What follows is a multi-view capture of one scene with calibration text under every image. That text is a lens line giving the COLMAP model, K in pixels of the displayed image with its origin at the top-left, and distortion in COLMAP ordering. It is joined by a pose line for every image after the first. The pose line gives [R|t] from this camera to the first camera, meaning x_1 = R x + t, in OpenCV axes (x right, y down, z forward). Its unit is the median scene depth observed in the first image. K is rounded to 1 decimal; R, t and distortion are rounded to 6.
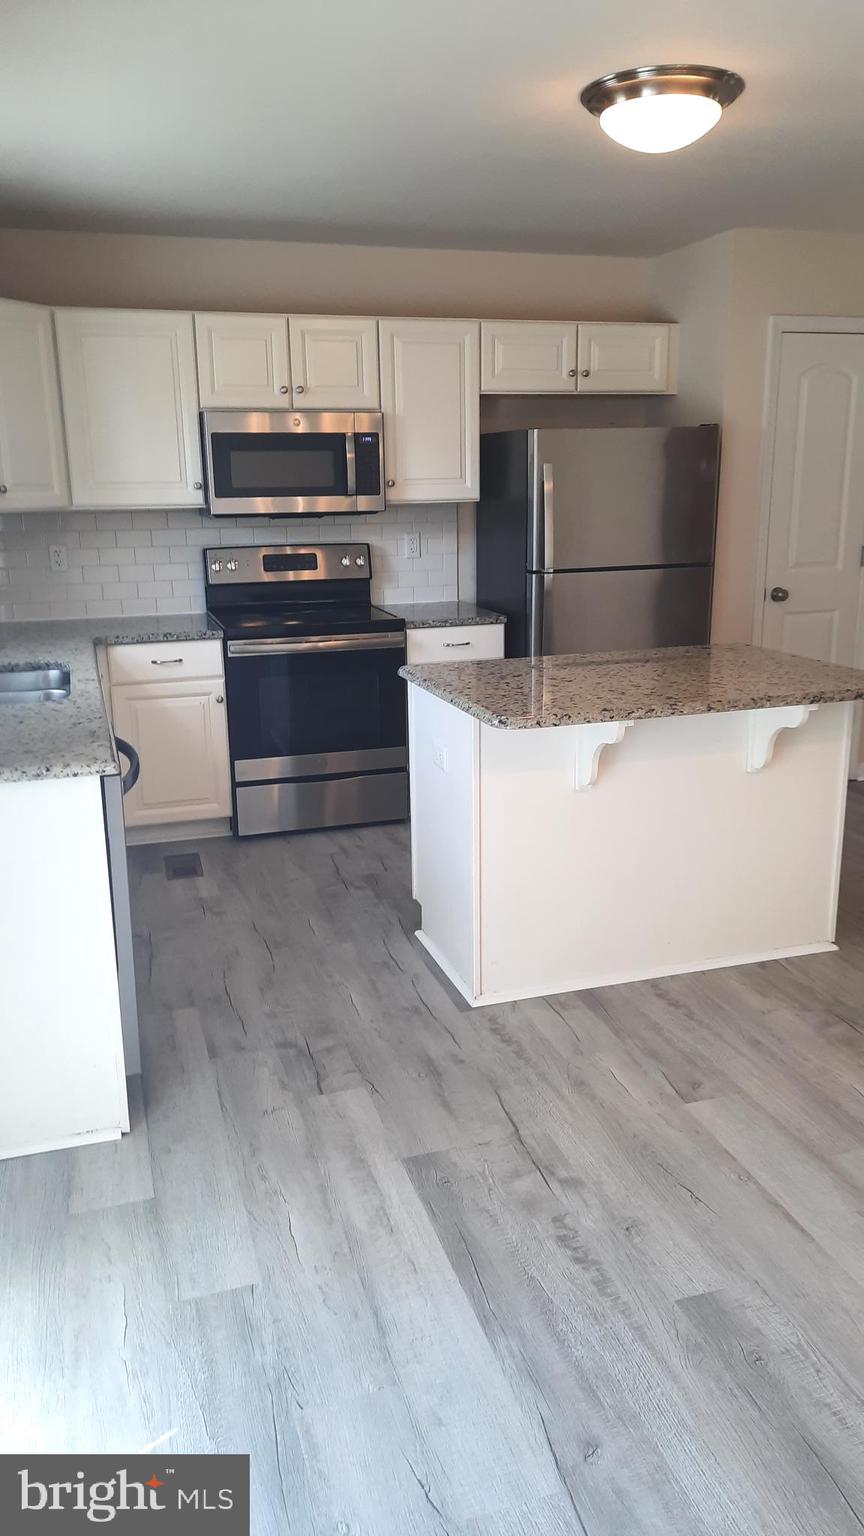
lens RADIAL K [[1096.9, 0, 431.2], [0, 1096.9, 806.6], [0, 0, 1]] dist [-0.000306, -0.000289]
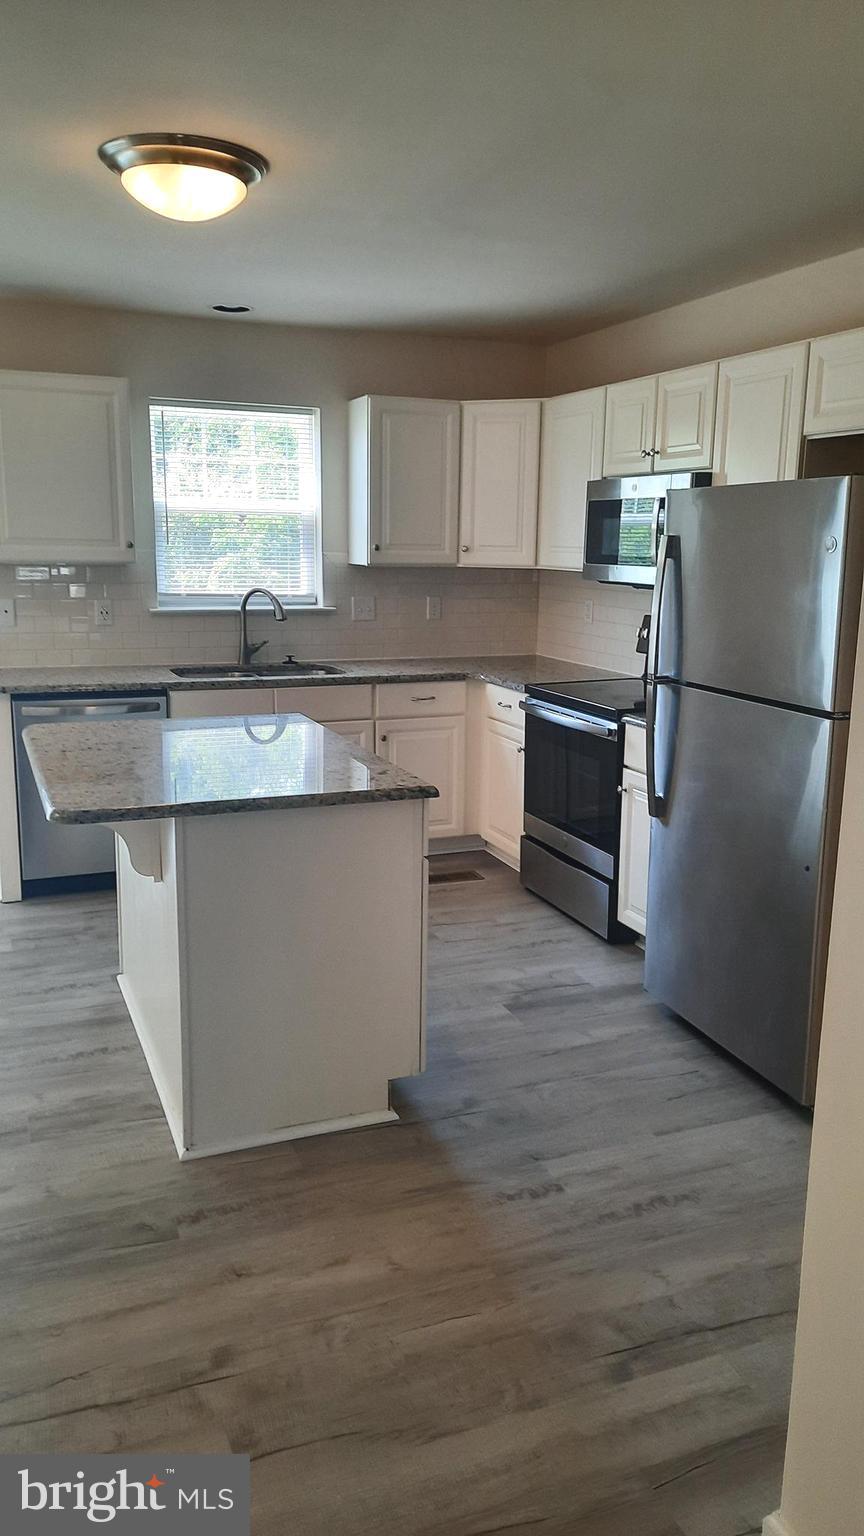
lens RADIAL K [[1137.1, 0, 432.0], [0, 1137.1, 768.0], [0, 0, 1]] dist [0.063440, -0.000695]
pose [[0.077389, 0.218267, -0.972816, 0.952642], [-0.297004, 0.936488, 0.186489, -0.284004], [0.951735, 0.274498, 0.137300, 0.845854]]
